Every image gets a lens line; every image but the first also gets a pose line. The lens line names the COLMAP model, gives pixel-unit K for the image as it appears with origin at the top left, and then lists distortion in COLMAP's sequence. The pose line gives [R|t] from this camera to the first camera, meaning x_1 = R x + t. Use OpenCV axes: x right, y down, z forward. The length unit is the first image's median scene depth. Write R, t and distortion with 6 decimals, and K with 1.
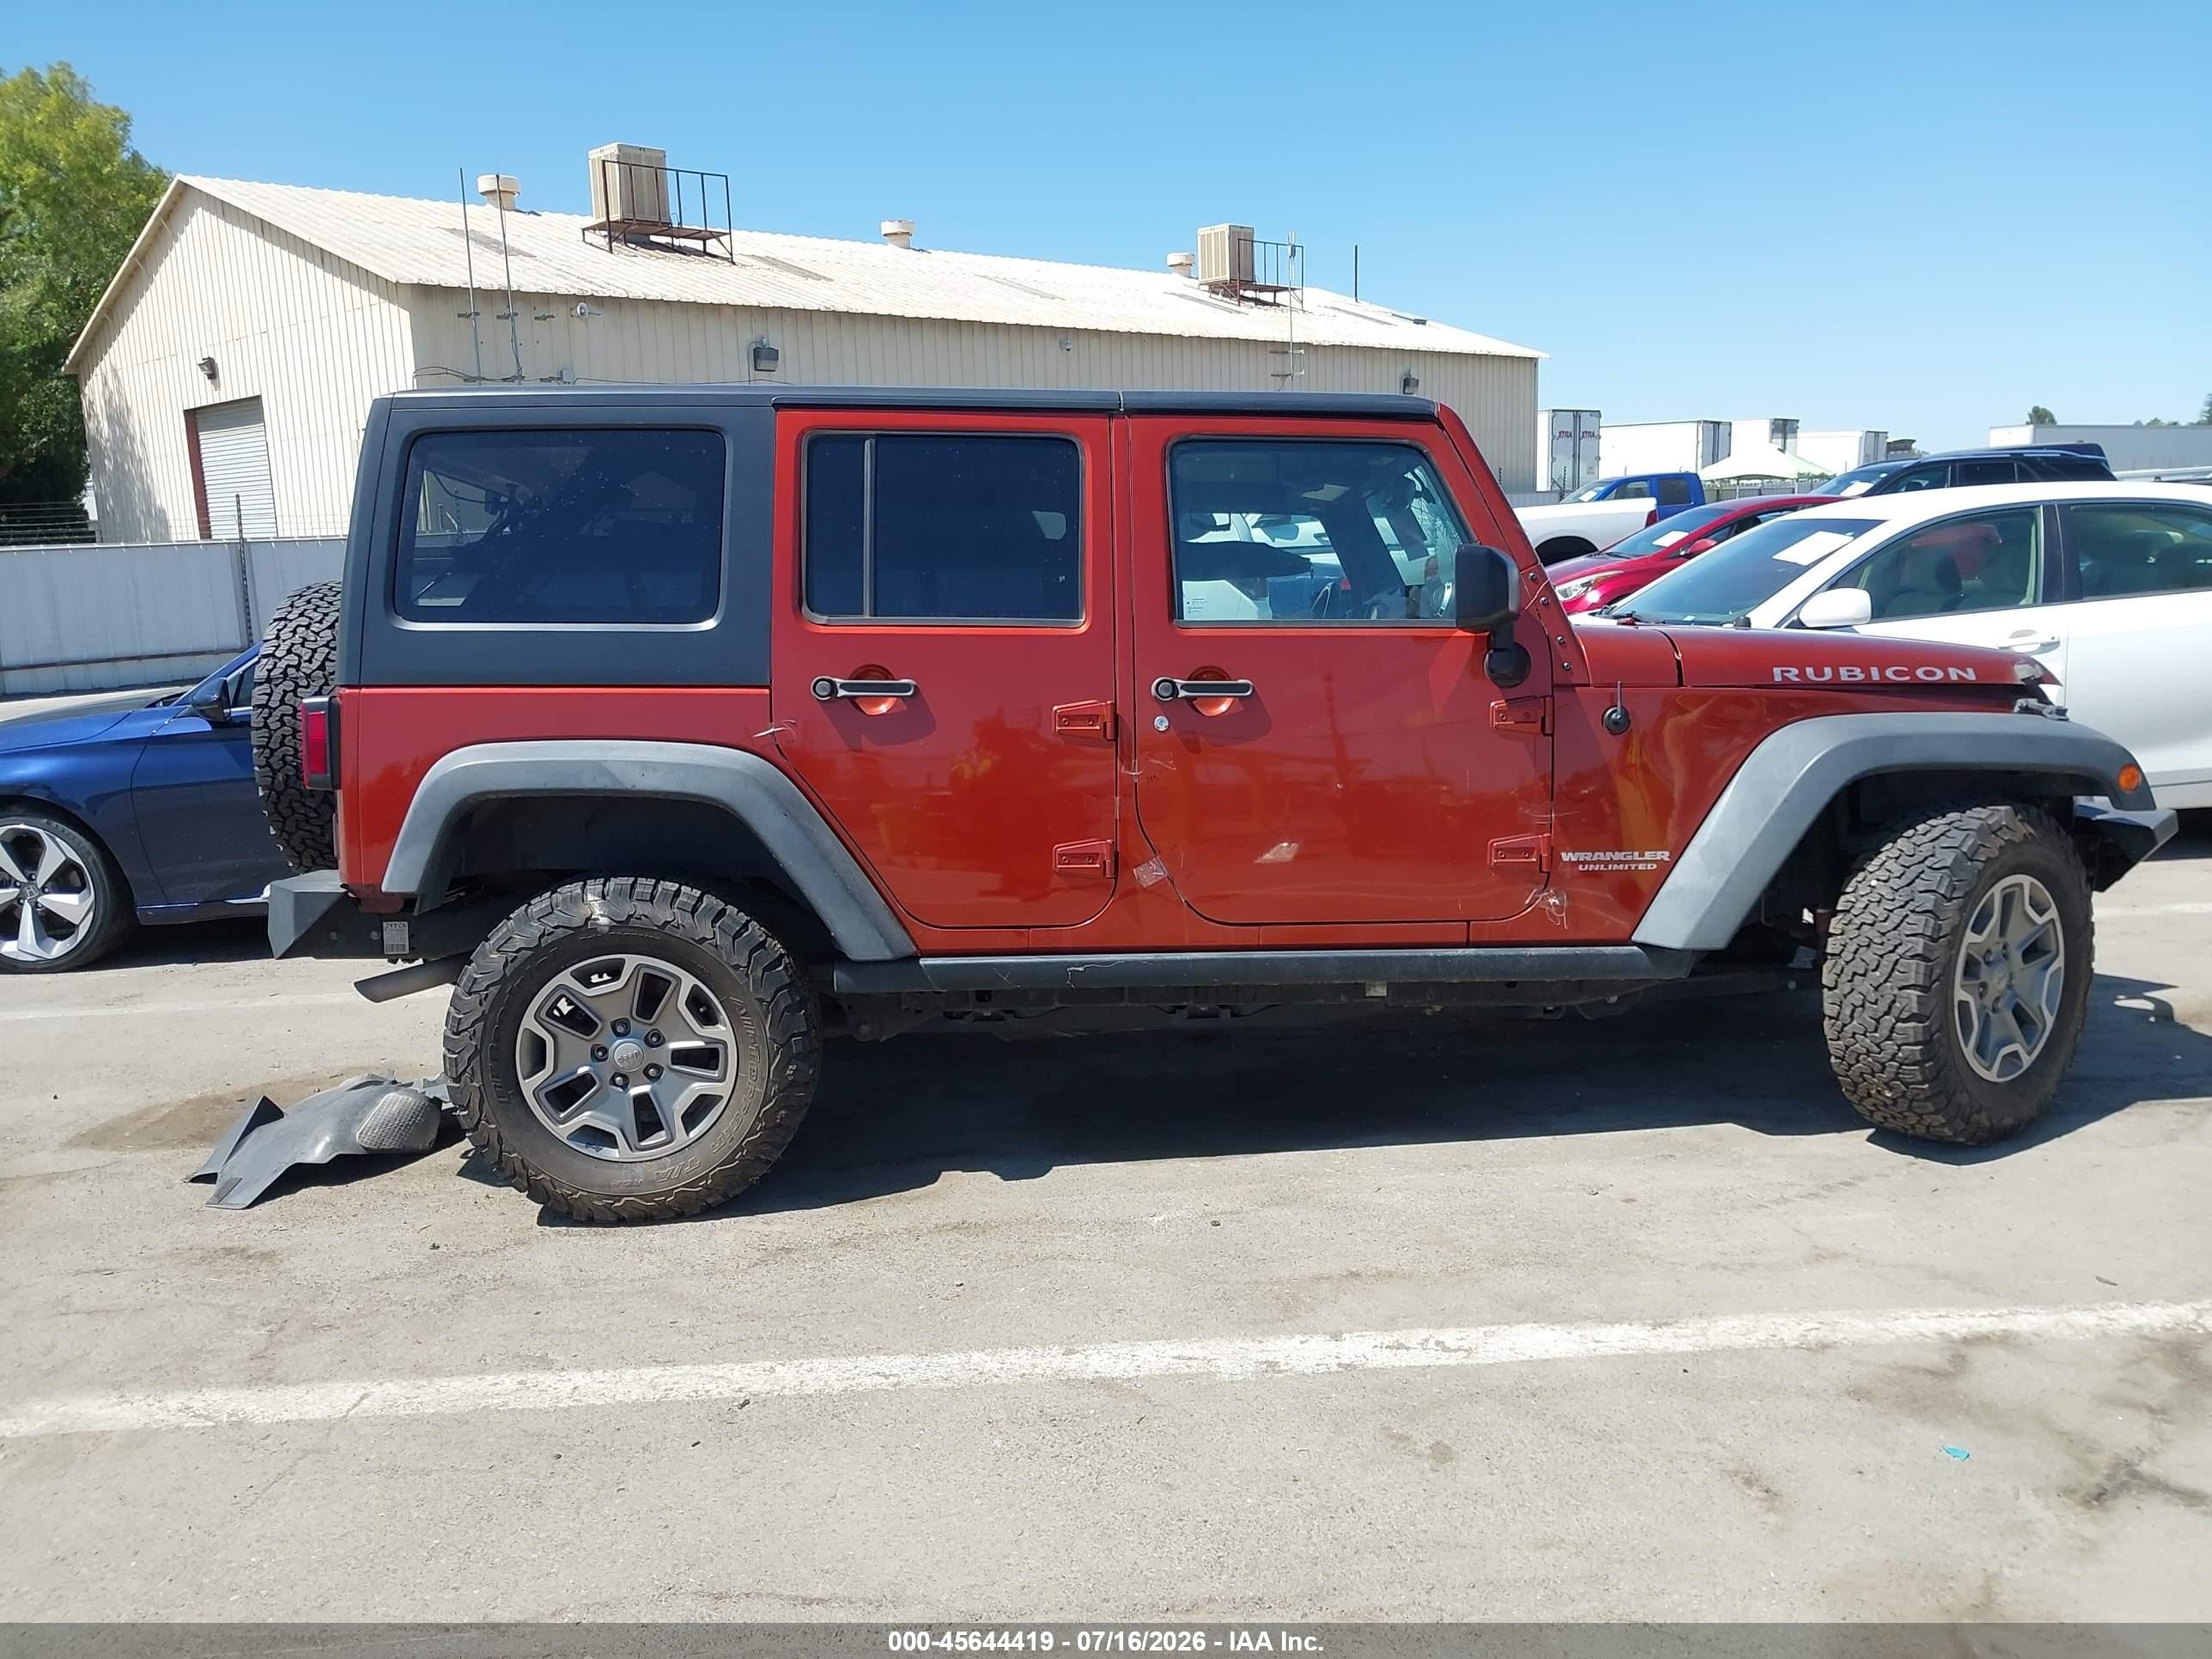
lens RADIAL K [[1740.2, 0, 1096.3], [0, 1740.2, 784.4], [0, 0, 1]] dist [0.019512, -0.007191]
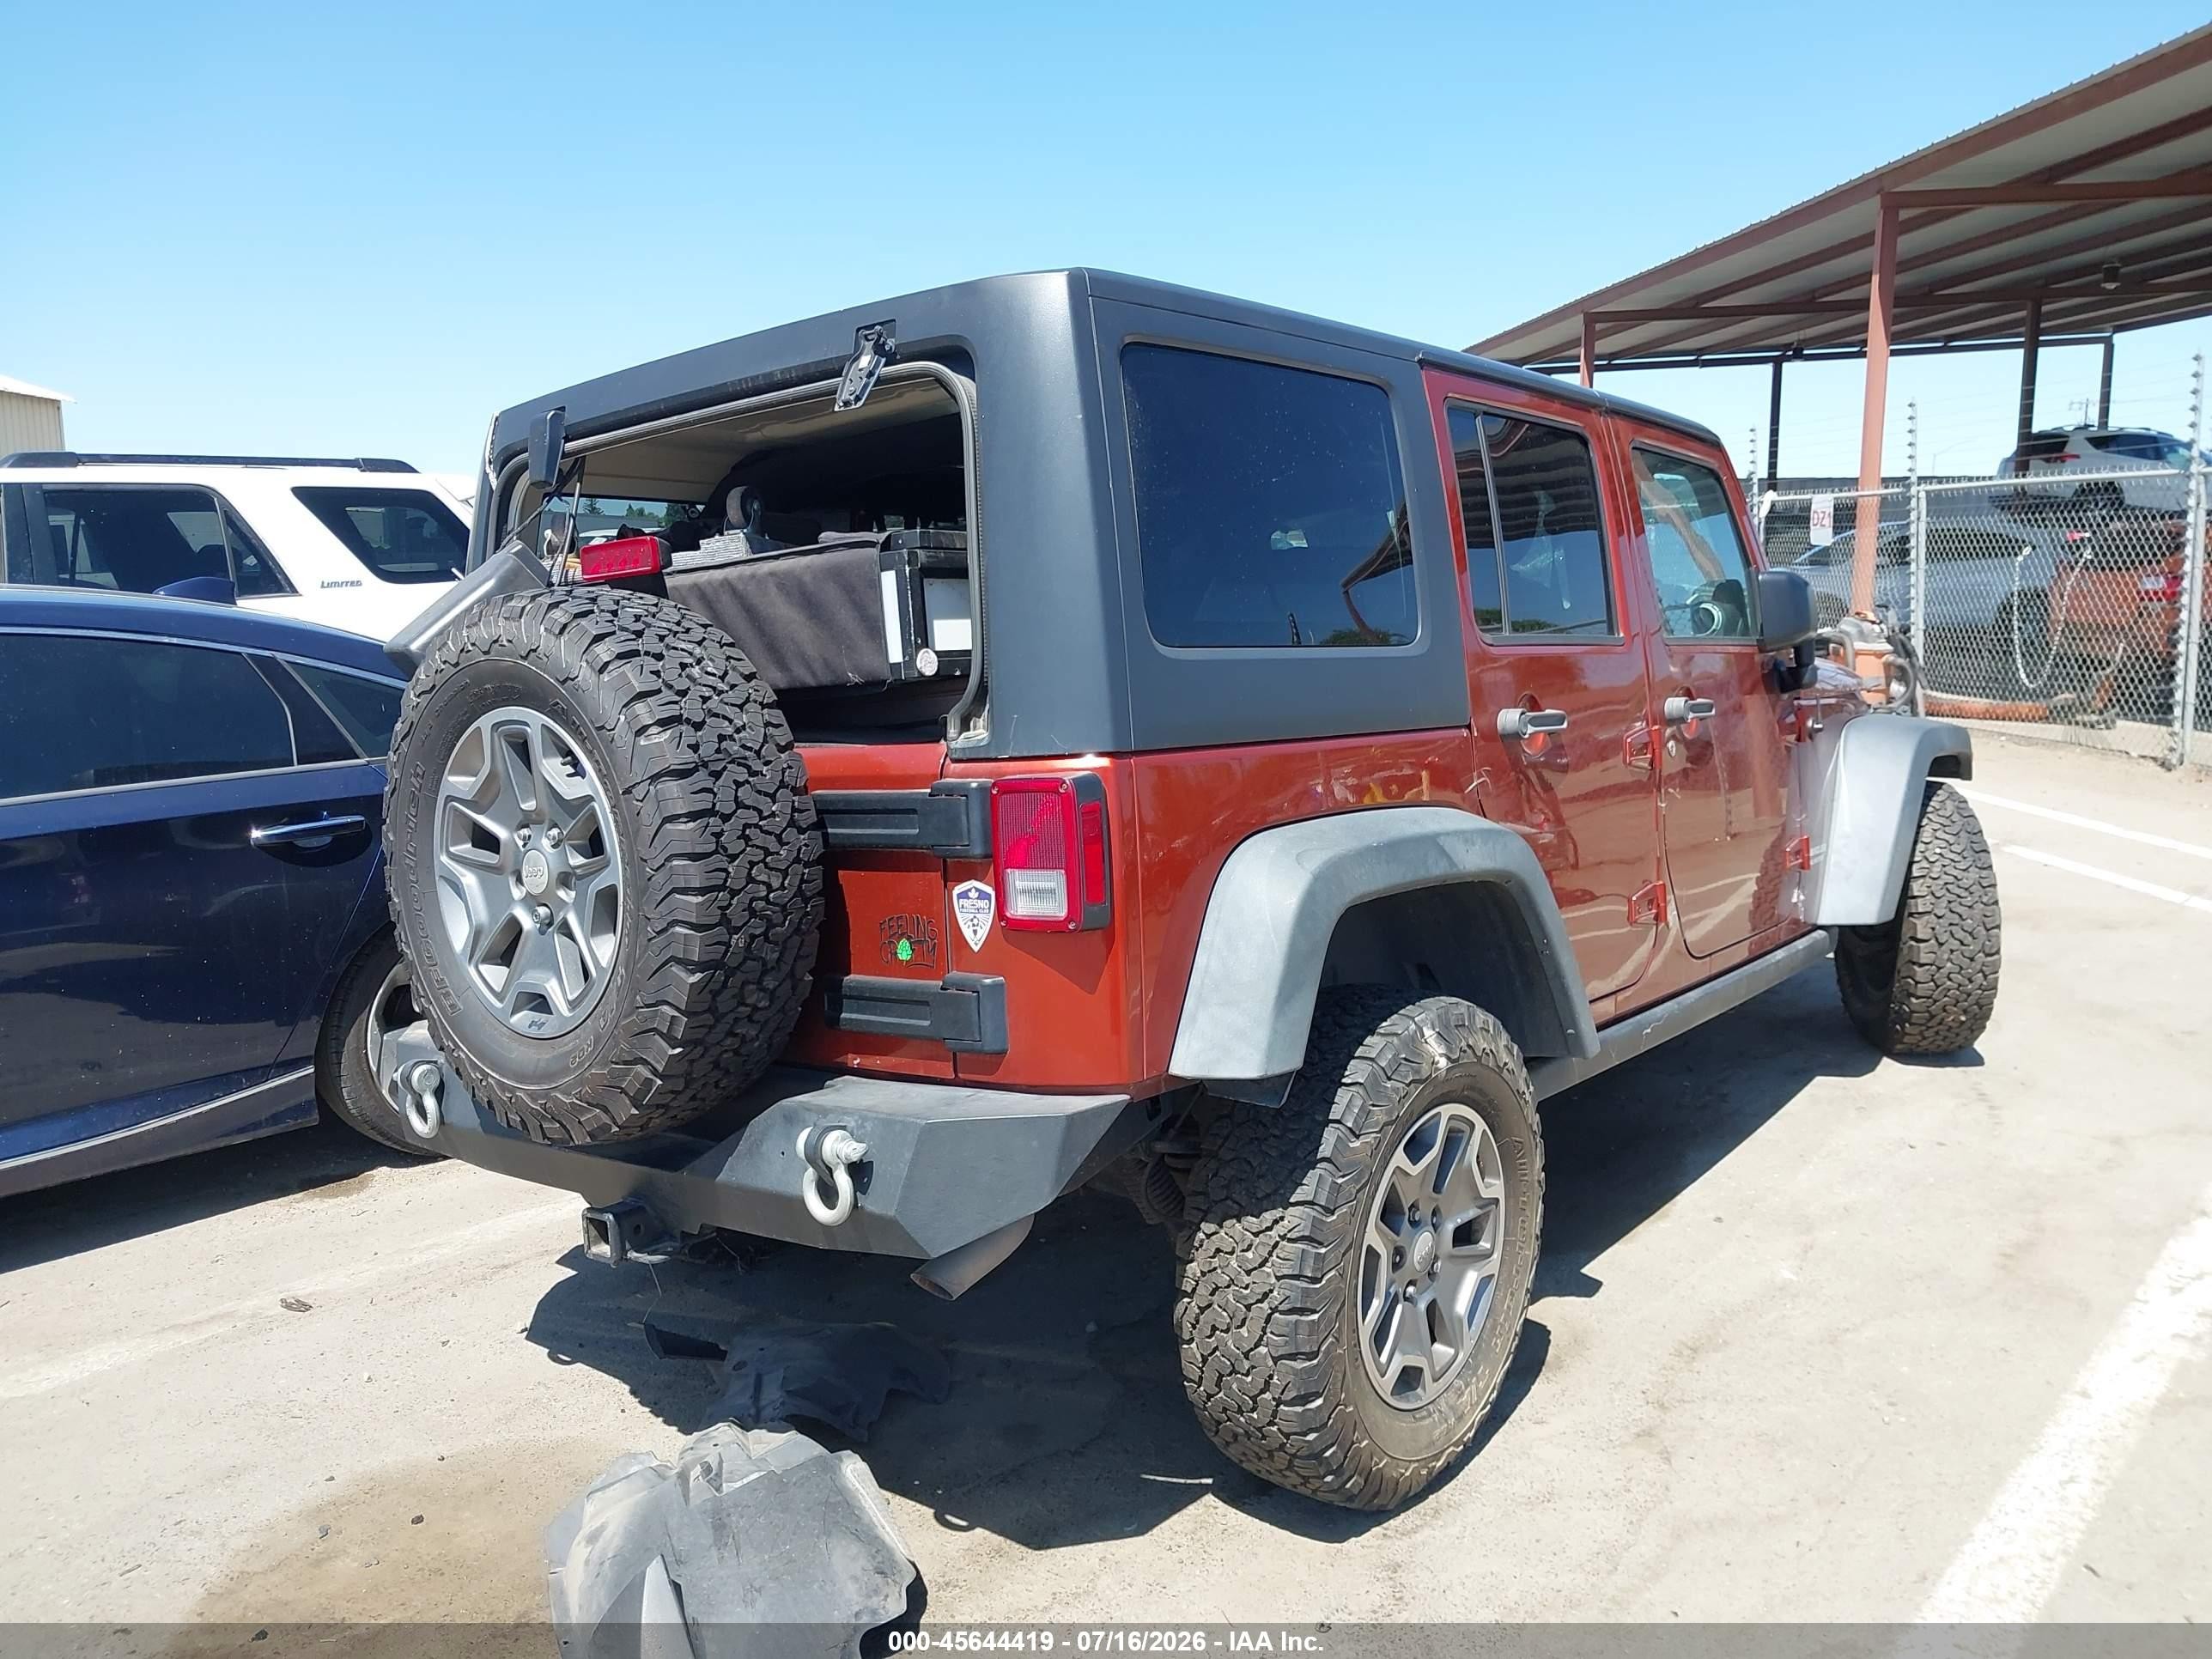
lens RADIAL K [[1740.2, 0, 1096.3], [0, 1740.2, 784.4], [0, 0, 1]] dist [0.019512, -0.007191]
pose [[0.695286, -0.067416, 0.715565, -0.856148], [0.095931, 0.995388, 0.000567, -0.046747], [-0.712303, 0.068250, 0.698546, 0.584006]]
